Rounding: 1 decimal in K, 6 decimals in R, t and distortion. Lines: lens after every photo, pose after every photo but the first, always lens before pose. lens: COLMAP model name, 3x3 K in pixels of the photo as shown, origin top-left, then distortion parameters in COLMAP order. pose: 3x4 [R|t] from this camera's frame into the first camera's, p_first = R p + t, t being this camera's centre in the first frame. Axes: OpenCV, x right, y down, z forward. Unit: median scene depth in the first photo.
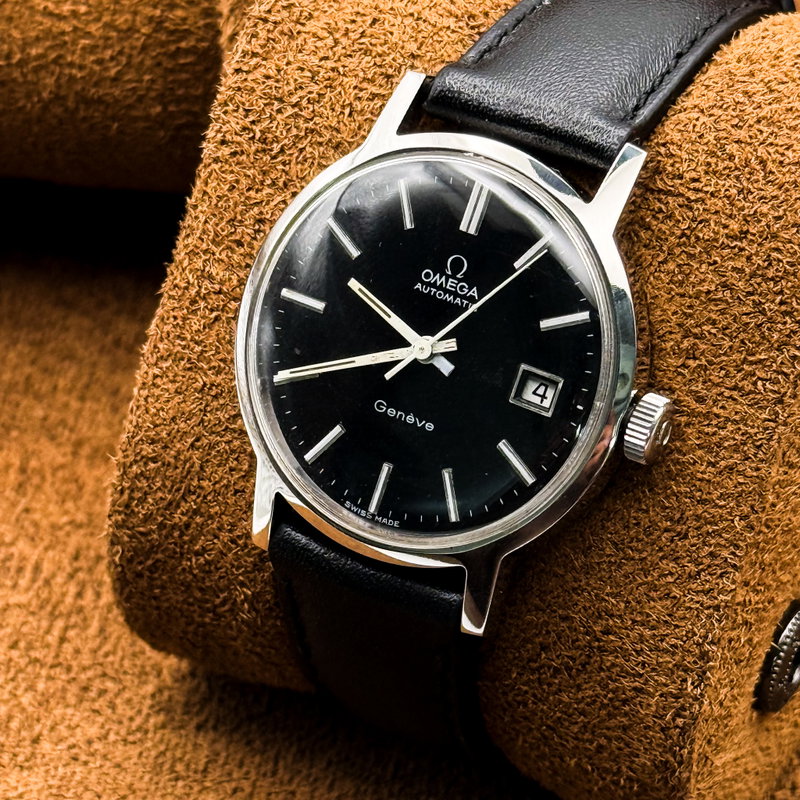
lens RADIAL K [[3528.8, 0, 399.4], [0, 3528.8, 420.7], [0, 0, 1]] dist [0.014648, 3.159477]
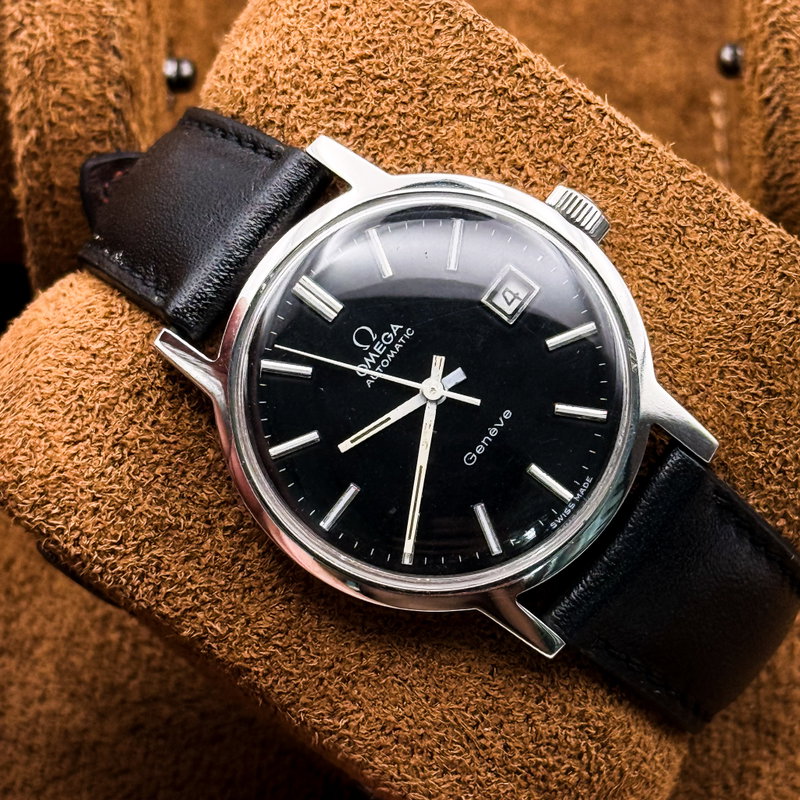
lens RADIAL K [[3528.8, 0, 399.4], [0, 3528.8, 420.7], [0, 0, 1]] dist [0.014648, 3.159477]
pose [[0.299917, -0.827145, 0.475270, -0.458404], [0.946407, 0.320577, -0.039304, 0.012094], [-0.119851, 0.461587, 0.878962, 0.125565]]
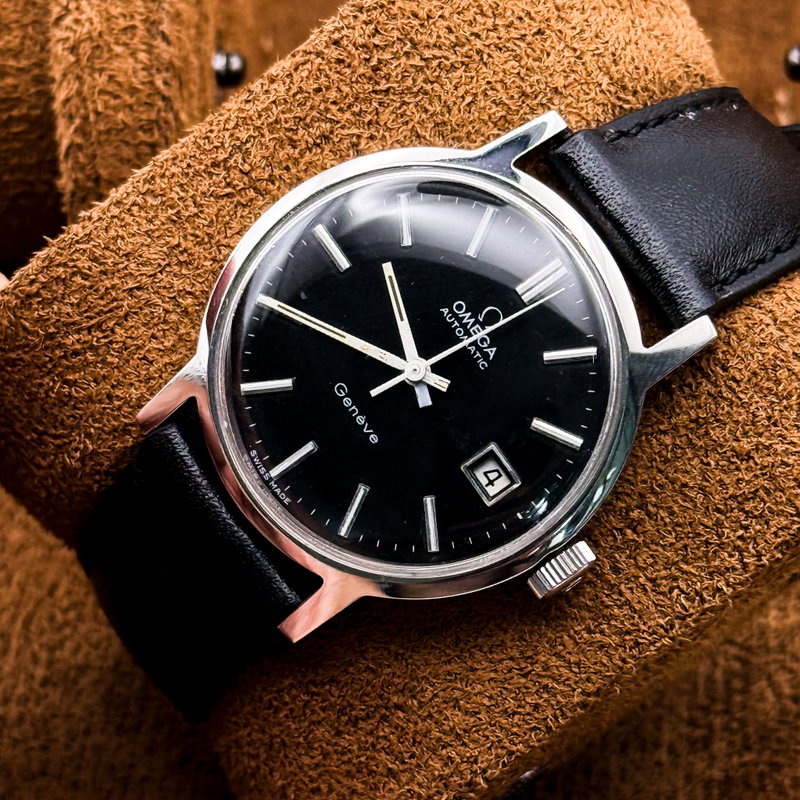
lens RADIAL K [[3528.8, 0, 399.4], [0, 3528.8, 420.7], [0, 0, 1]] dist [0.014648, 3.159477]
pose [[0.802252, 0.539264, 0.256097, -0.227821], [-0.565874, 0.823596, 0.038416, -0.041980], [-0.190204, -0.175738, 0.965887, 0.063624]]
